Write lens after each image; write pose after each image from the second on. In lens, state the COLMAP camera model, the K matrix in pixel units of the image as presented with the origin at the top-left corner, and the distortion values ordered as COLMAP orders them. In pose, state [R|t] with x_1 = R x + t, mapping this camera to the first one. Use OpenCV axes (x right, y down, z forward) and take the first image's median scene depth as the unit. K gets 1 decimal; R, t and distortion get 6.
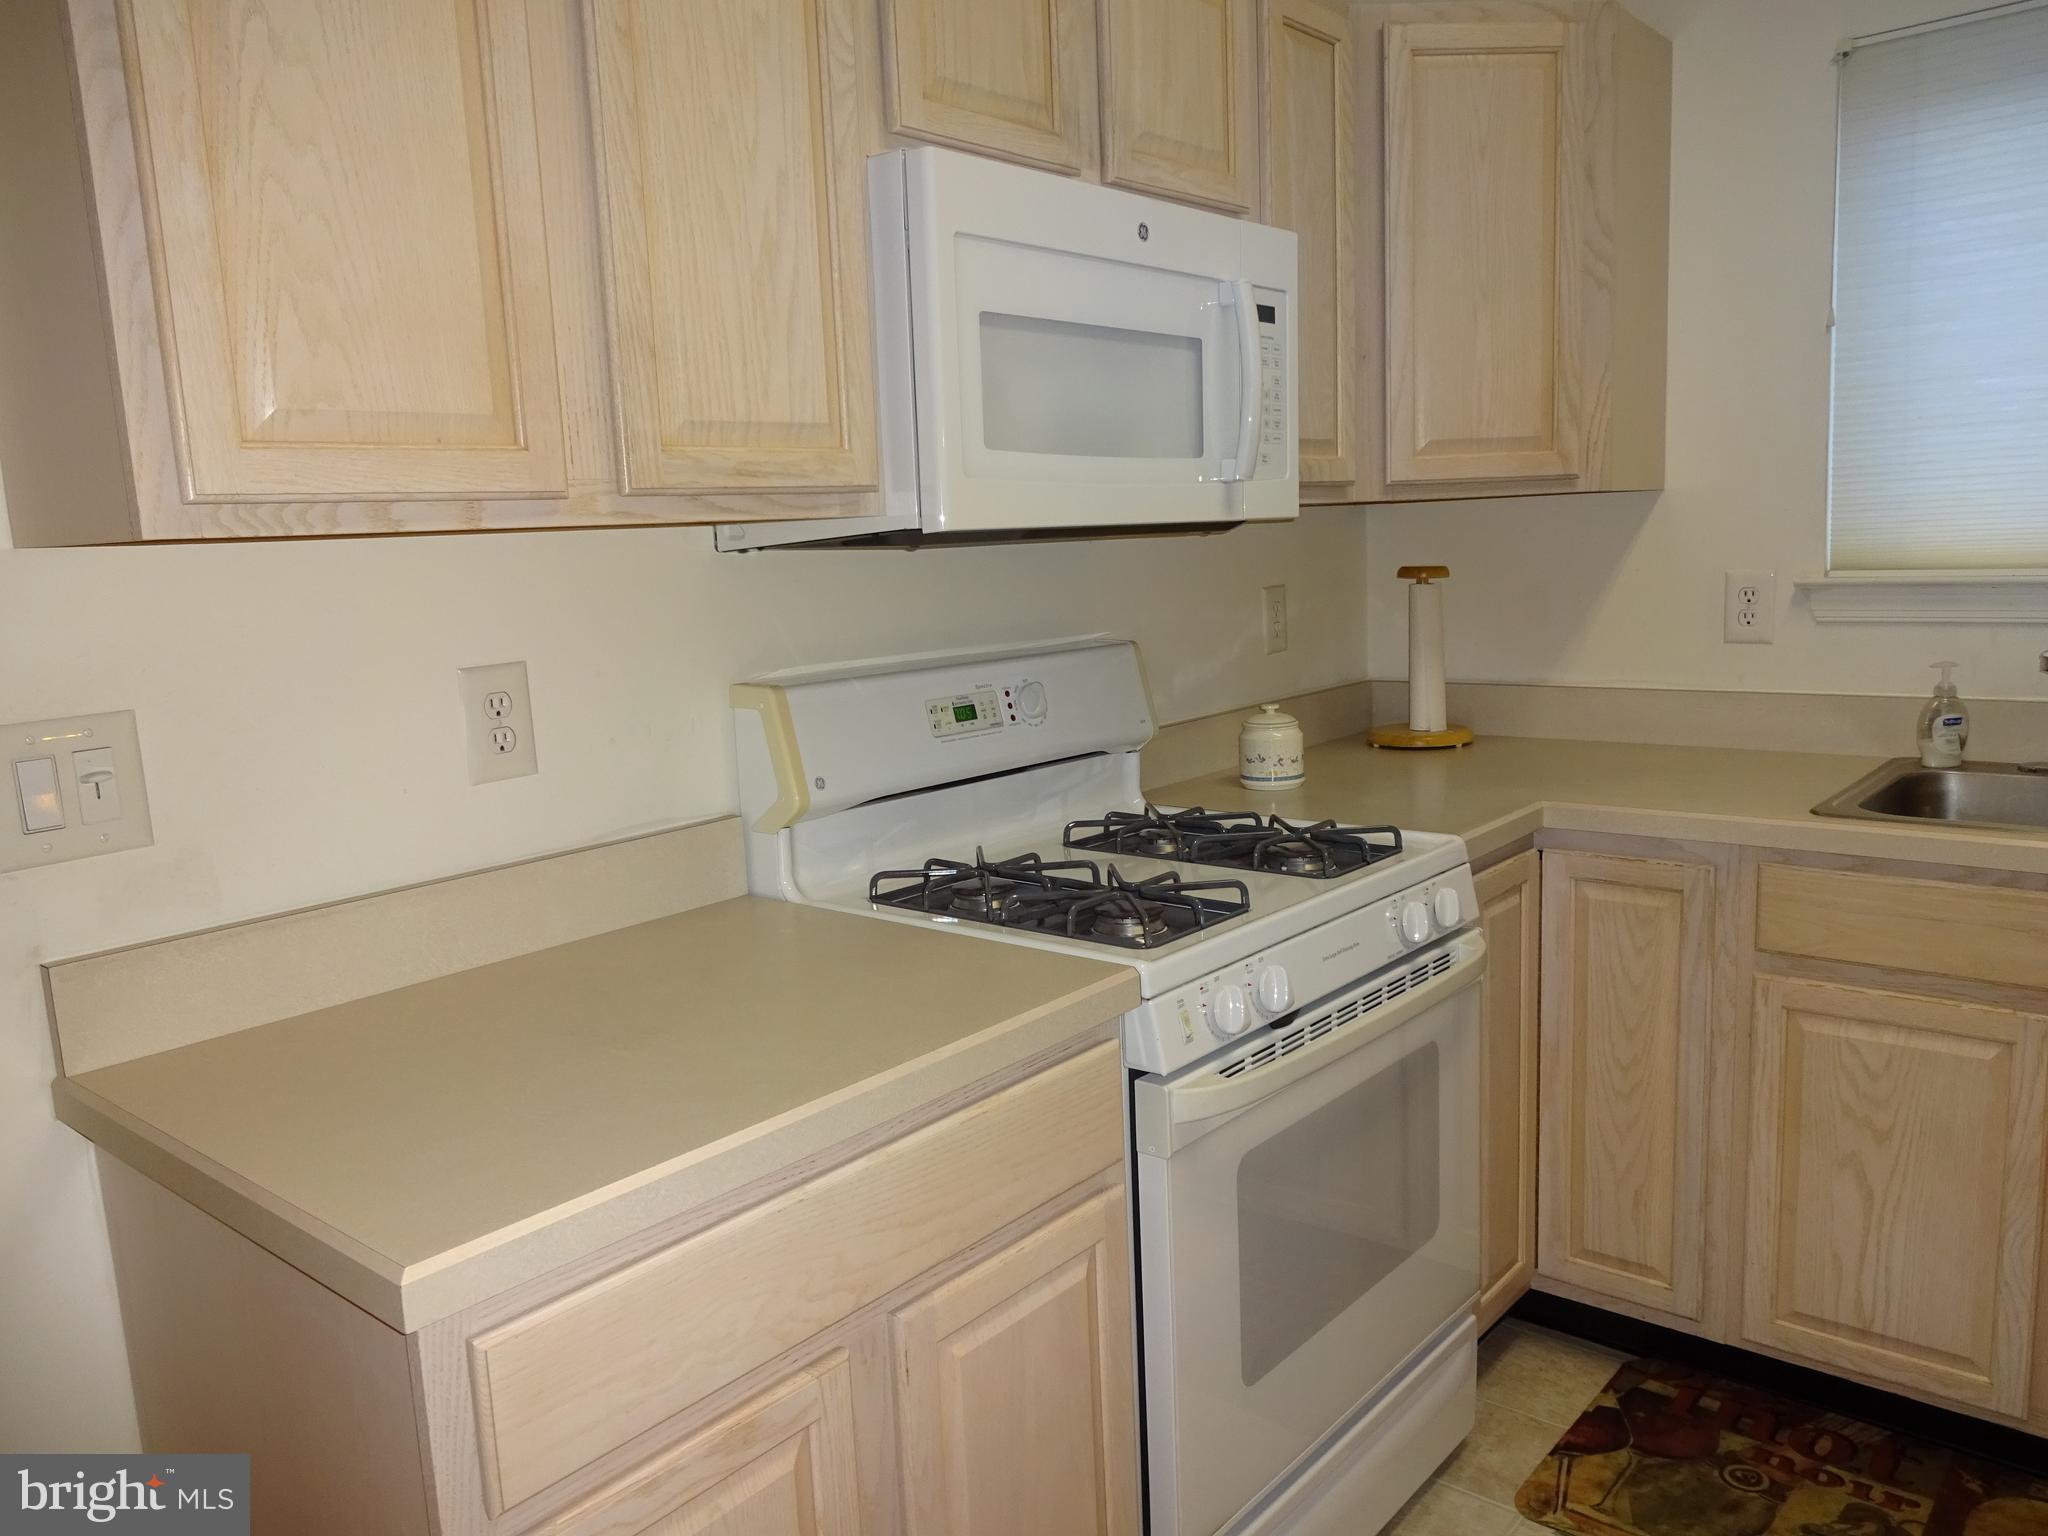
lens RADIAL K [[1513.2, 0, 1028.4], [0, 1513.2, 776.2], [0, 0, 1]] dist [0.008086, -0.019947]
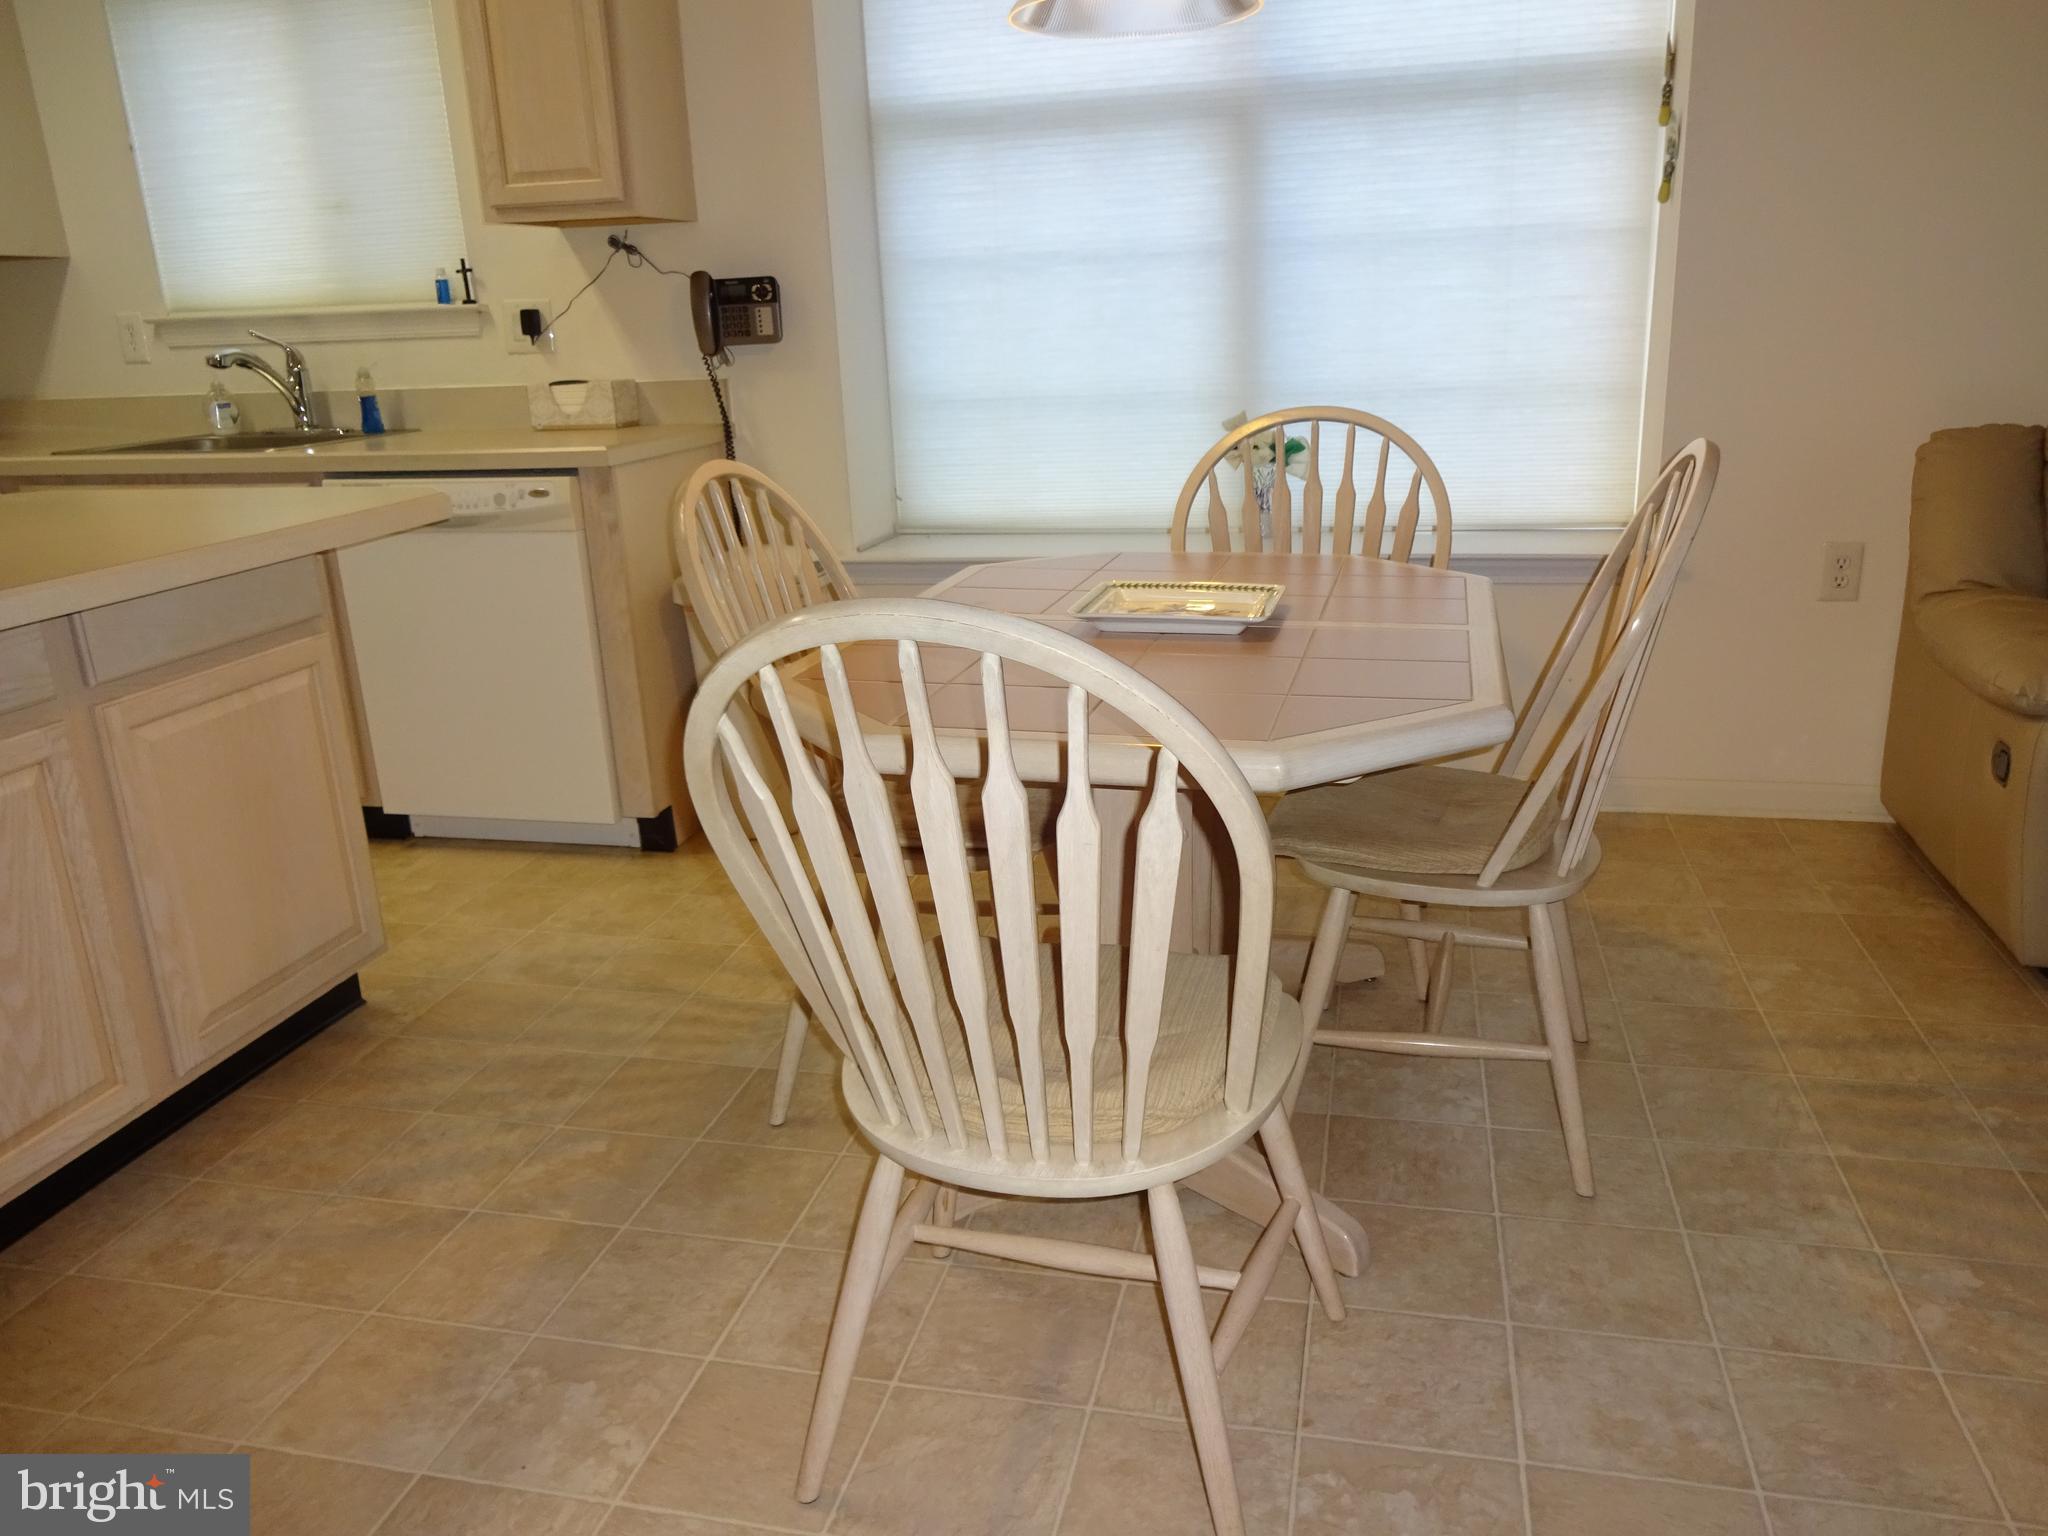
lens RADIAL K [[1520.4, 0, 1038.4], [0, 1520.4, 768.9], [0, 0, 1]] dist [-0.001181, -0.002776]
pose [[0.891038, -0.121350, 0.437407, 0.705134], [0.069761, 0.988764, 0.132205, 0.216936], [-0.448535, -0.087286, 0.889493, -0.973881]]
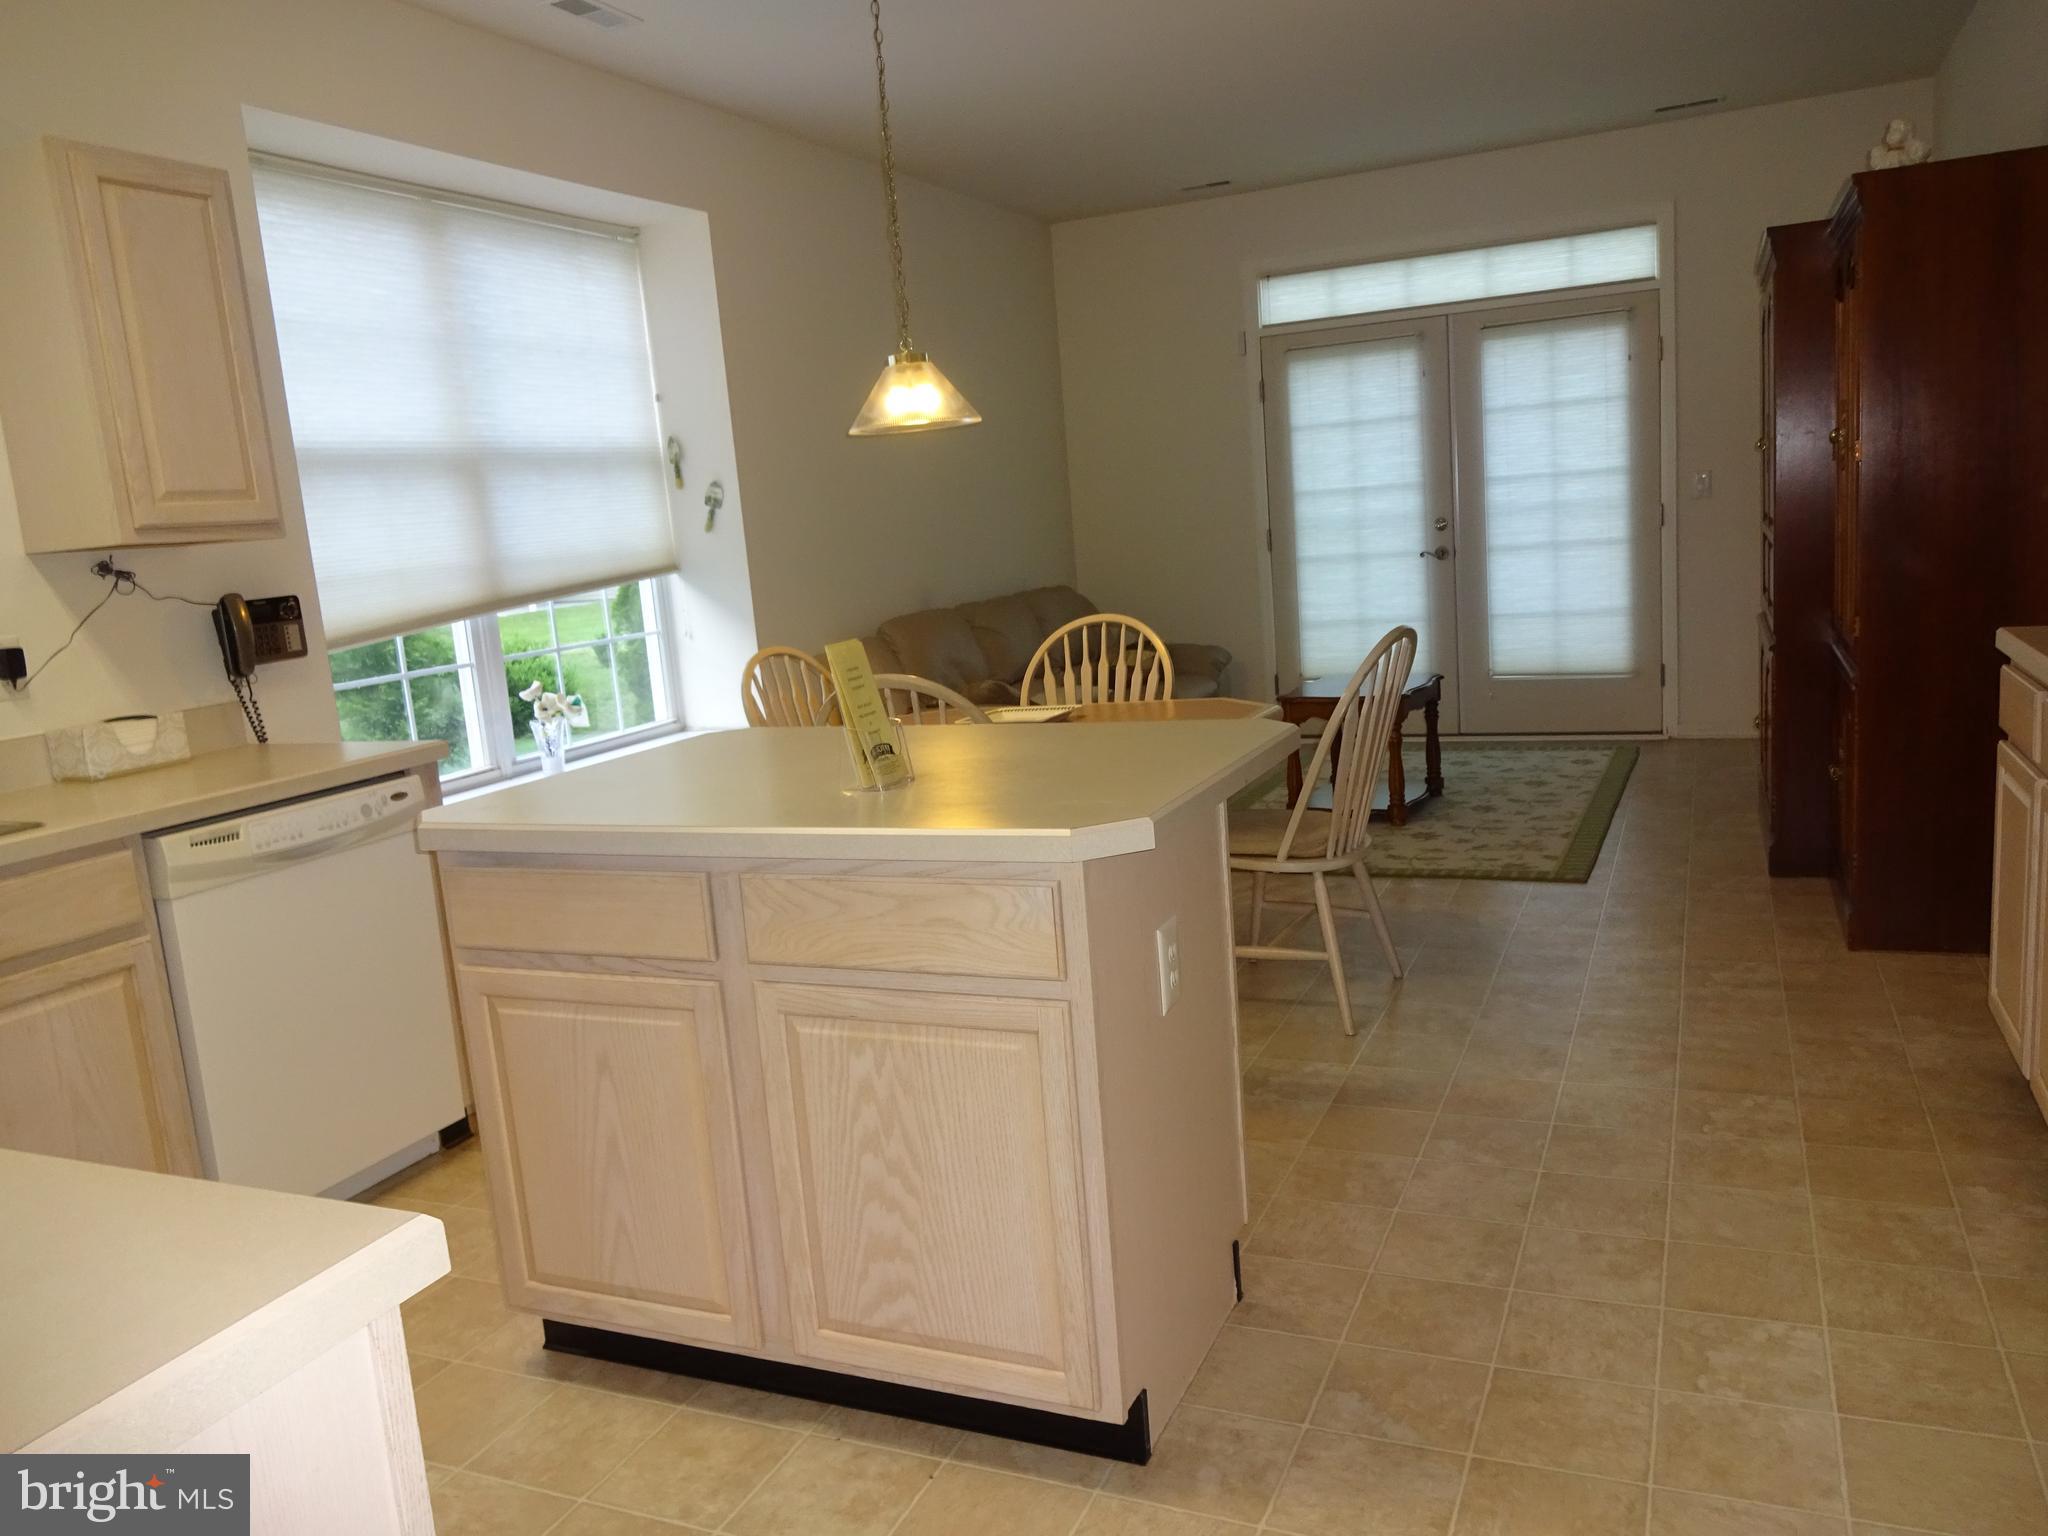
lens RADIAL K [[1513.2, 0, 1028.4], [0, 1513.2, 776.2], [0, 0, 1]] dist [0.008086, -0.019947]
pose [[-0.272817, -0.096343, 0.957230, -0.620275], [0.246797, 0.954670, 0.166424, 0.001402], [-0.929872, 0.281645, -0.236673, 0.354590]]
